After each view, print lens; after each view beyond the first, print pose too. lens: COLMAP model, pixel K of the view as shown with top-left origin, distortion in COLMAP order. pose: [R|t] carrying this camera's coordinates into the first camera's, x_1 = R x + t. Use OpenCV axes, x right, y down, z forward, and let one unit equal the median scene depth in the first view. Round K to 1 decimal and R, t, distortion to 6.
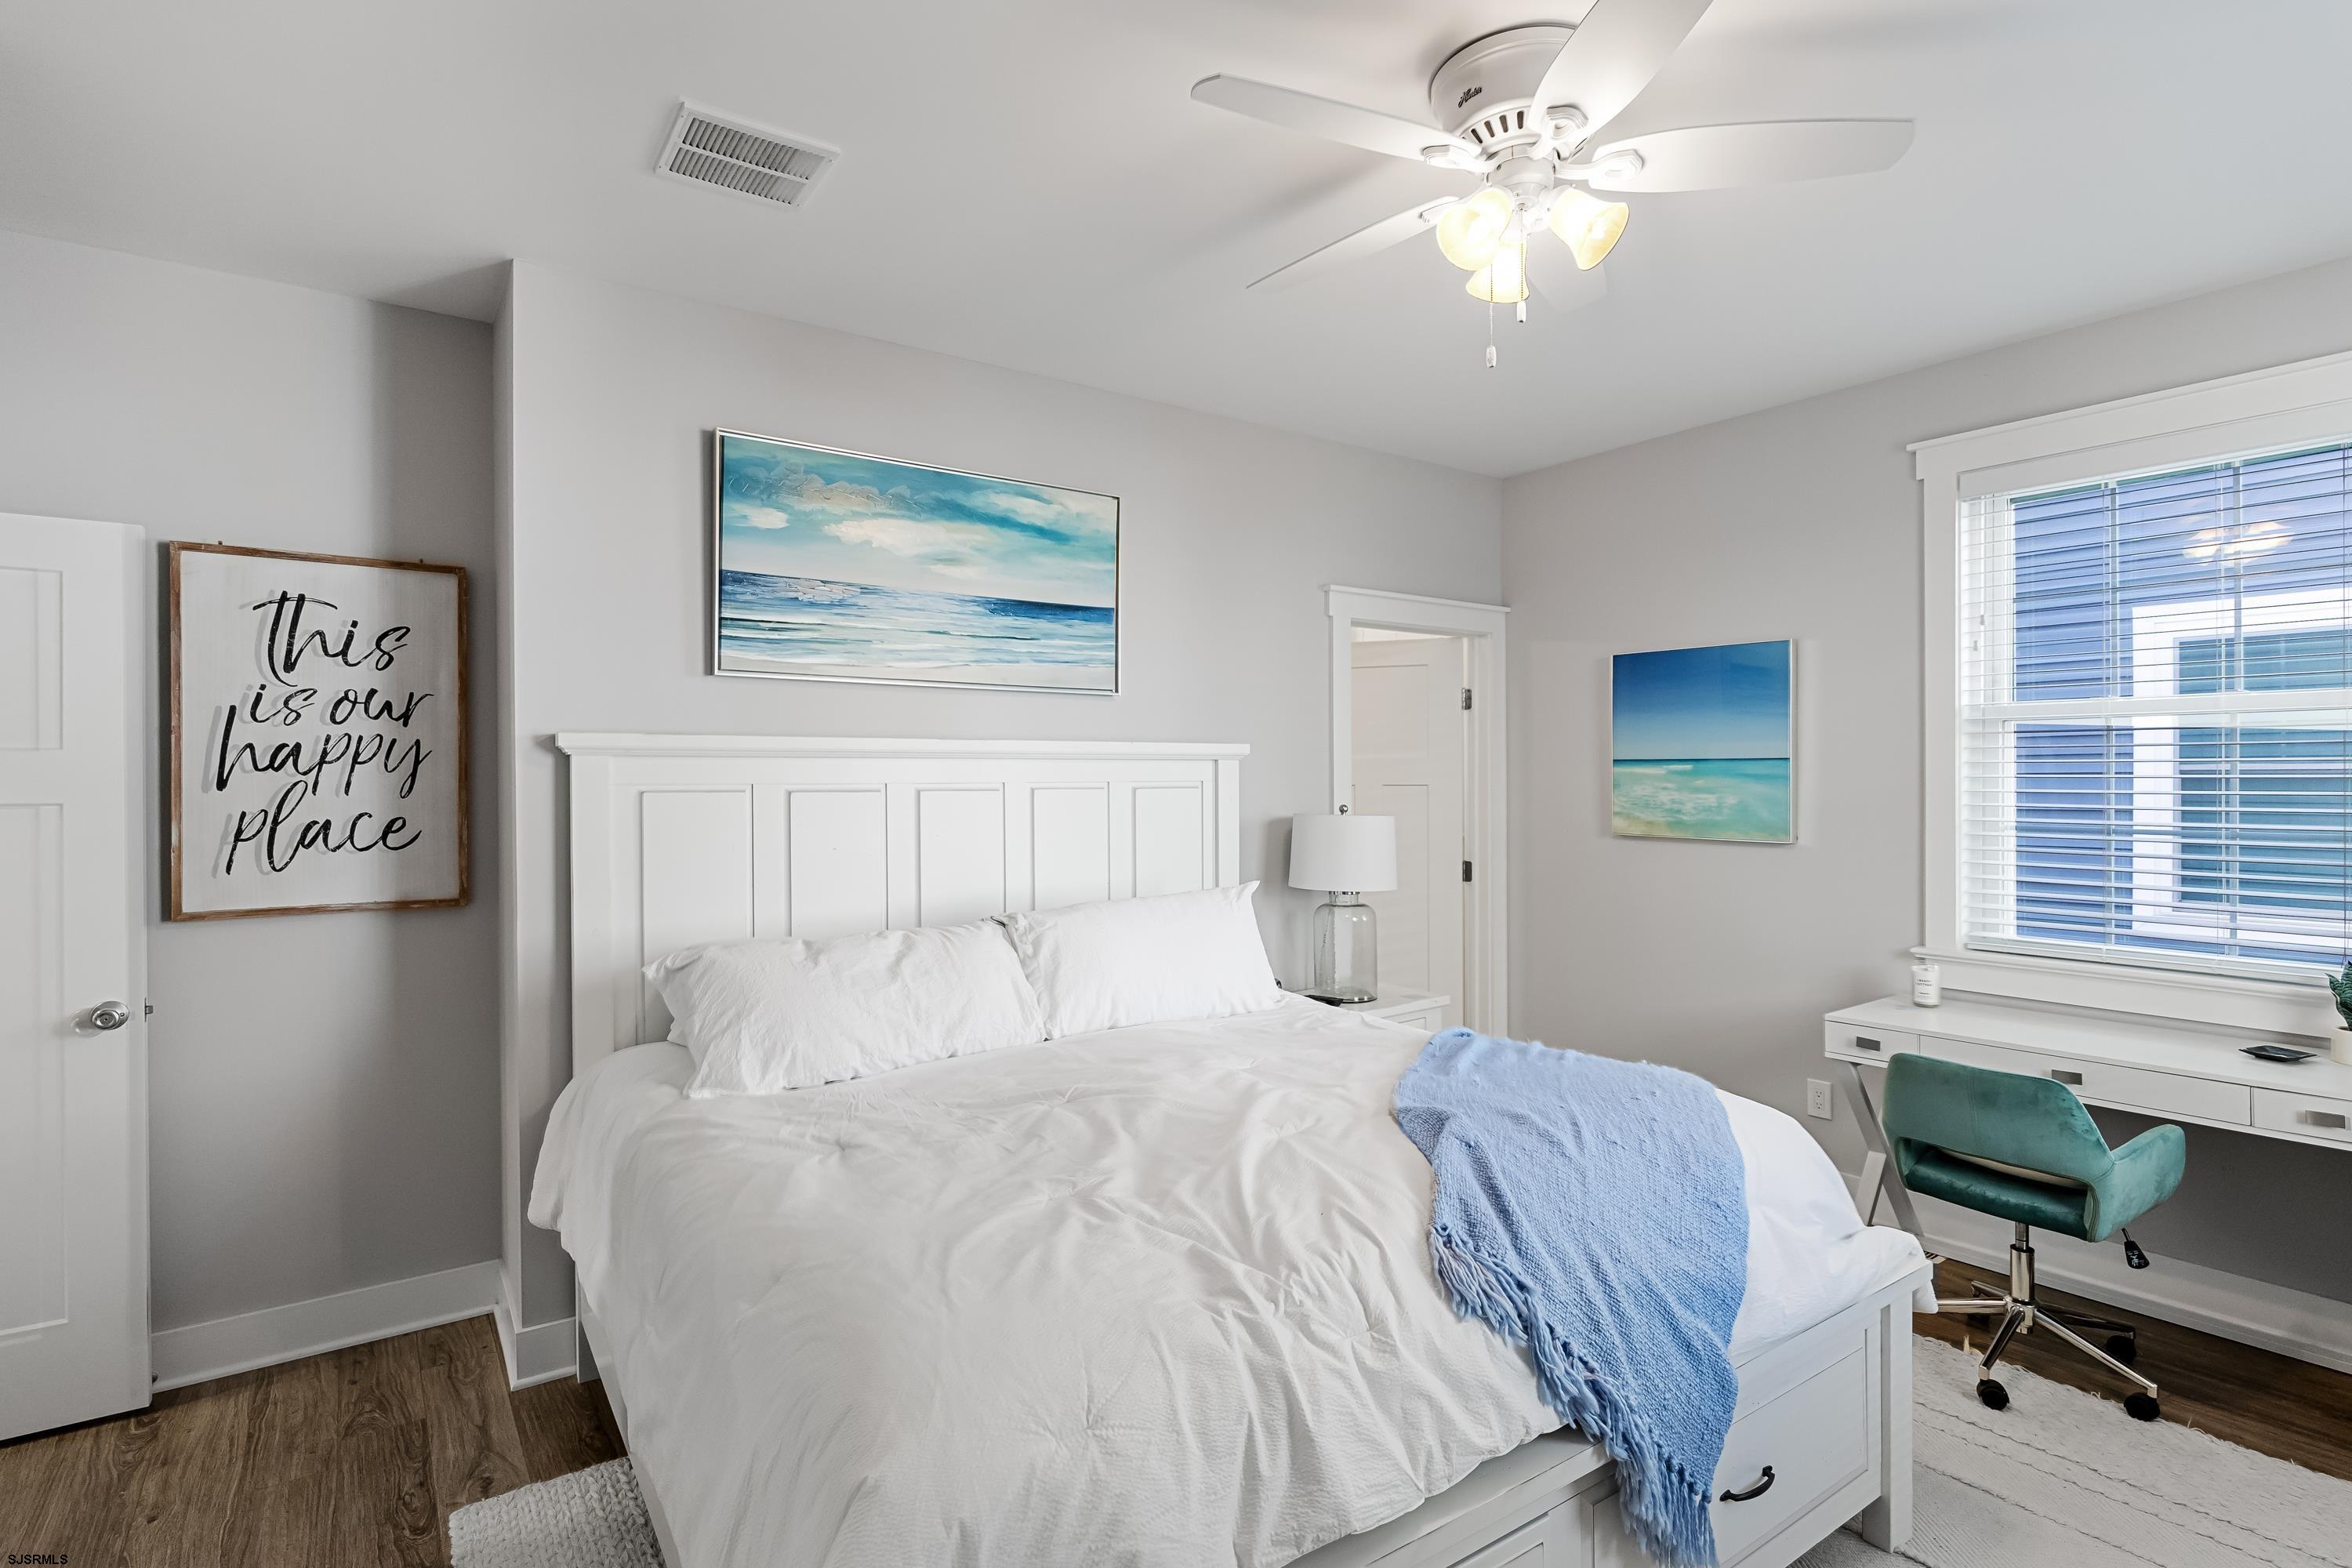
lens RADIAL K [[1107.3, 0, 1178.5], [0, 1107.3, 777.7], [0, 0, 1]] dist [-0.020309, 0.000845]
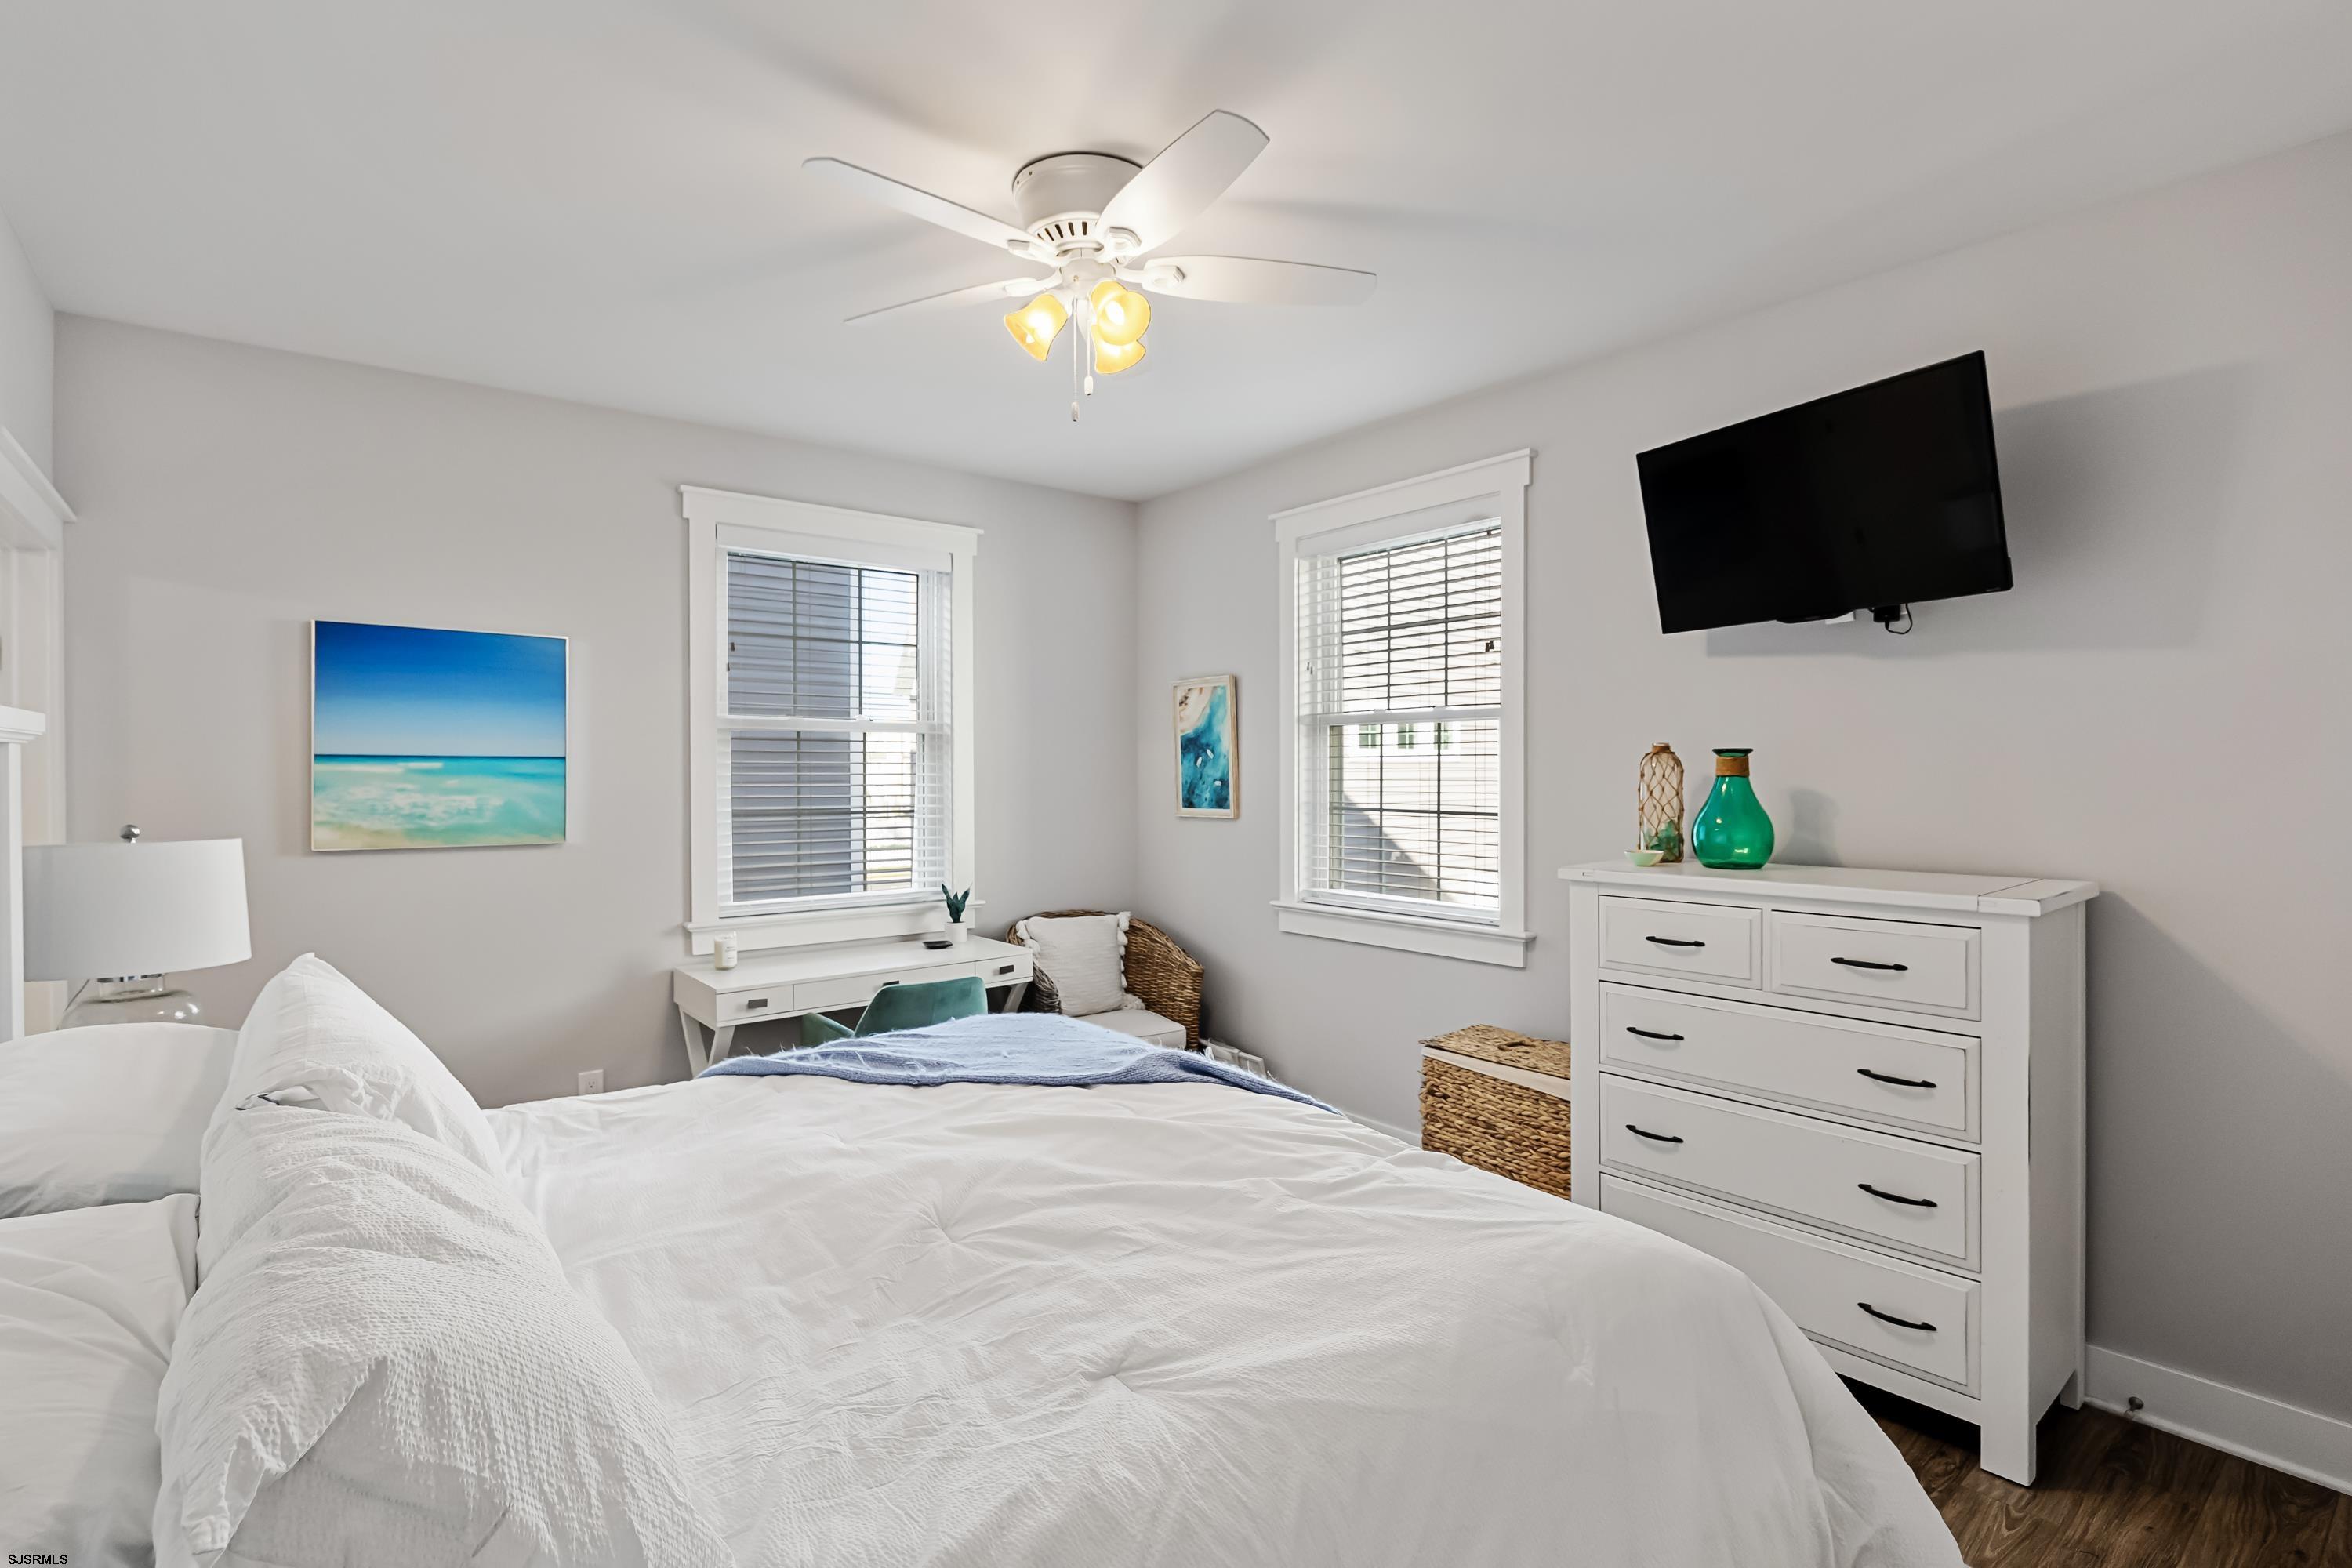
lens RADIAL K [[1107.3, 0, 1178.5], [0, 1107.3, 777.7], [0, 0, 1]] dist [-0.020309, 0.000845]
pose [[-0.045308, -0.003930, 0.998965, -0.436530], [0.000963, 0.999992, 0.003977, -0.002482], [-0.998973, 0.001143, -0.045304, 0.464245]]
